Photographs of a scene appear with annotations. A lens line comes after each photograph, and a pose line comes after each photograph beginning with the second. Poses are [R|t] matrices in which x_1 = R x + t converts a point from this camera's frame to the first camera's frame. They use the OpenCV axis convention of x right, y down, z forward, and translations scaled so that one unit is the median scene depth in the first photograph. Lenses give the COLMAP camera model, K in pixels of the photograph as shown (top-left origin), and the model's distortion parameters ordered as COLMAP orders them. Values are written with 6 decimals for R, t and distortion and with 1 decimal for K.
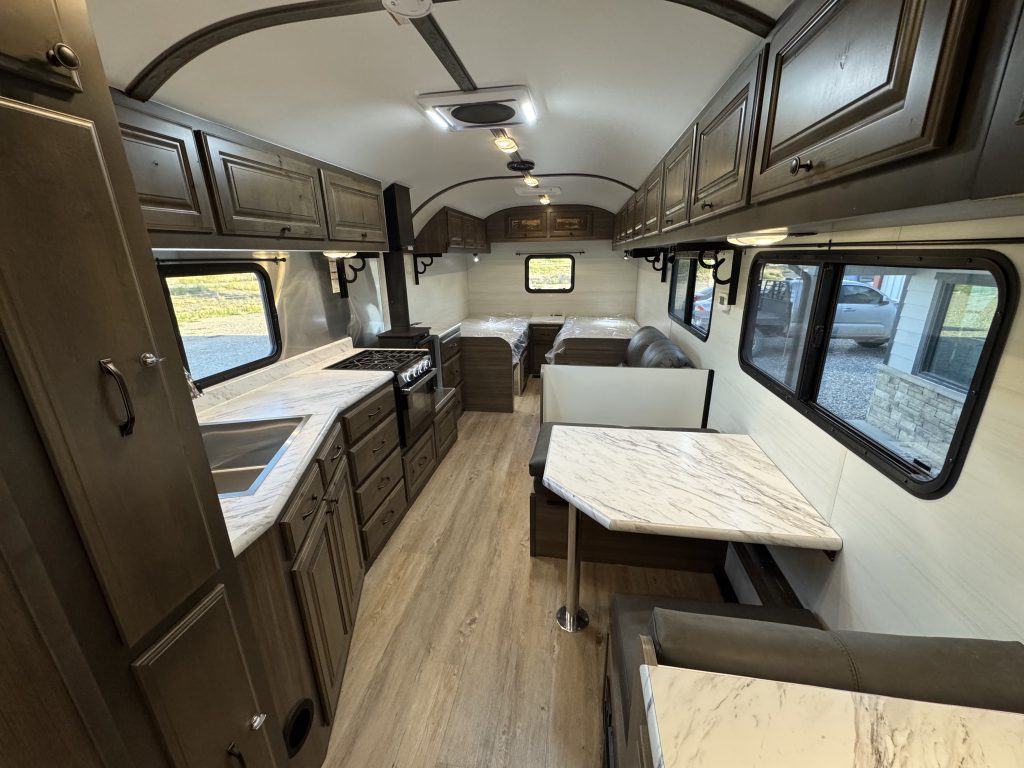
lens RADIAL K [[406.9, 0, 510.5], [0, 406.9, 381.7], [0, 0, 1]] dist [-0.003848, 0.000756]
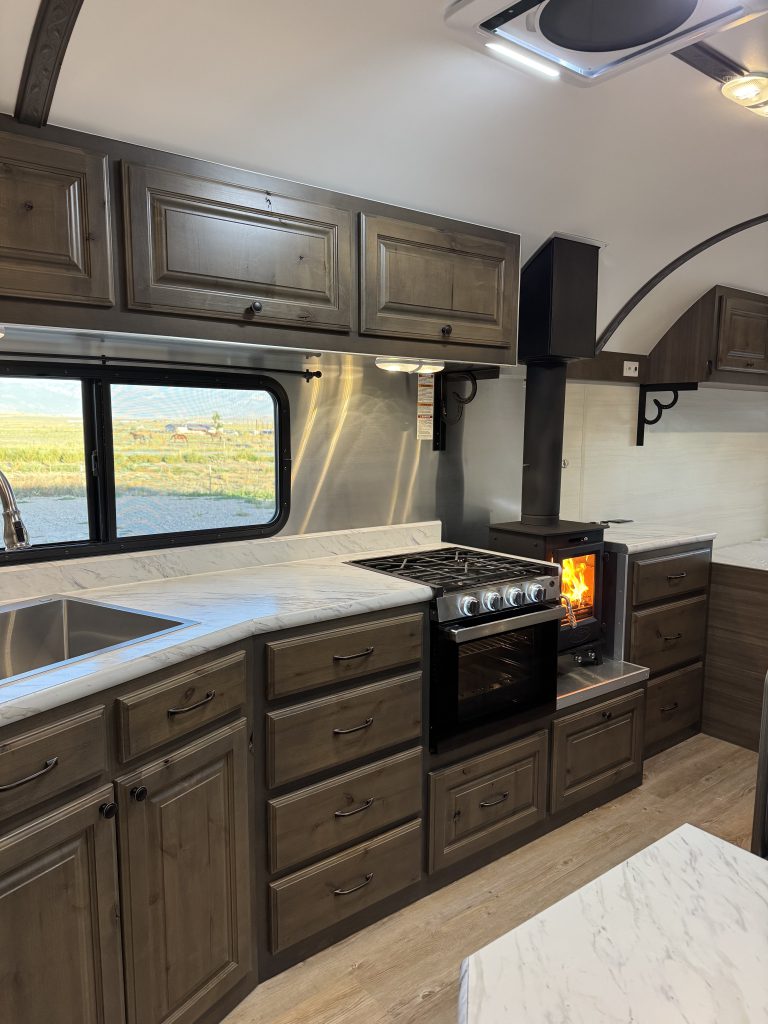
lens RADIAL K [[714.7, 0, 382.8], [0, 714.7, 516.6], [0, 0, 1]] dist [0.101629, -0.134414]
pose [[0.734681, 0.110730, -0.669315, 0.212637], [-0.220630, 0.971957, -0.081377, -0.021866], [0.641535, 0.207457, 0.738508, 0.259640]]
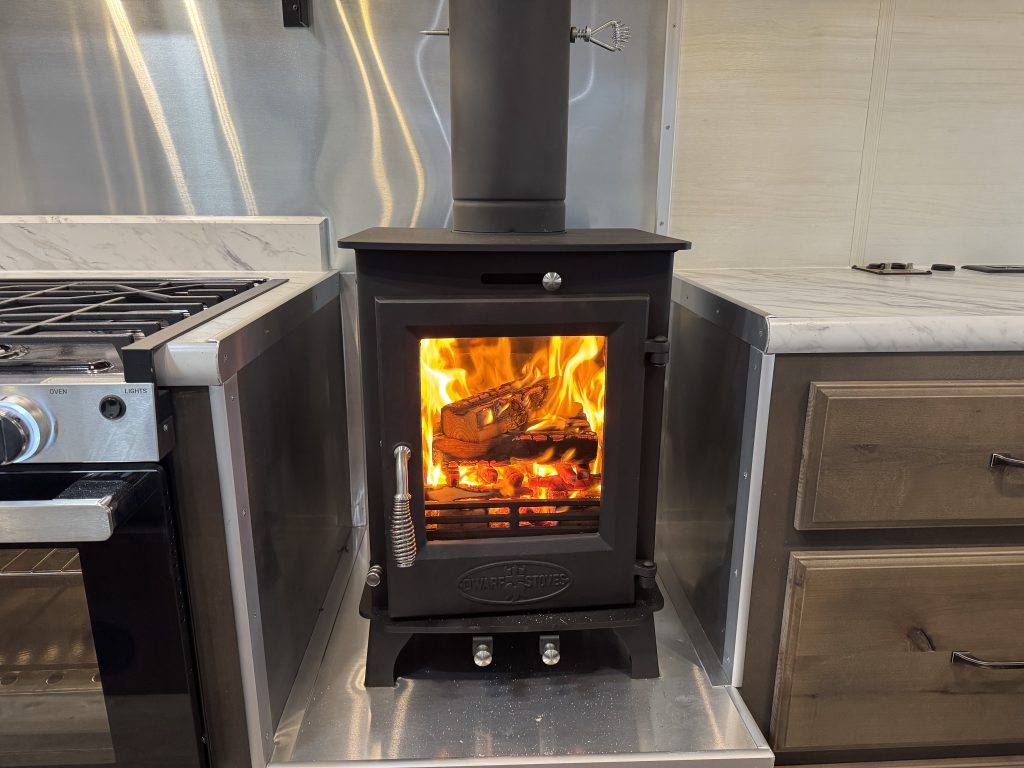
lens RADIAL K [[714.7, 0, 509.8], [0, 714.7, 388.0], [0, 0, 1]] dist [0.101629, -0.134414]
pose [[0.208993, 0.286932, -0.934875, 0.033902], [-0.293474, 0.930325, 0.219929, -0.154236], [0.932842, 0.228398, 0.278638, 1.103646]]
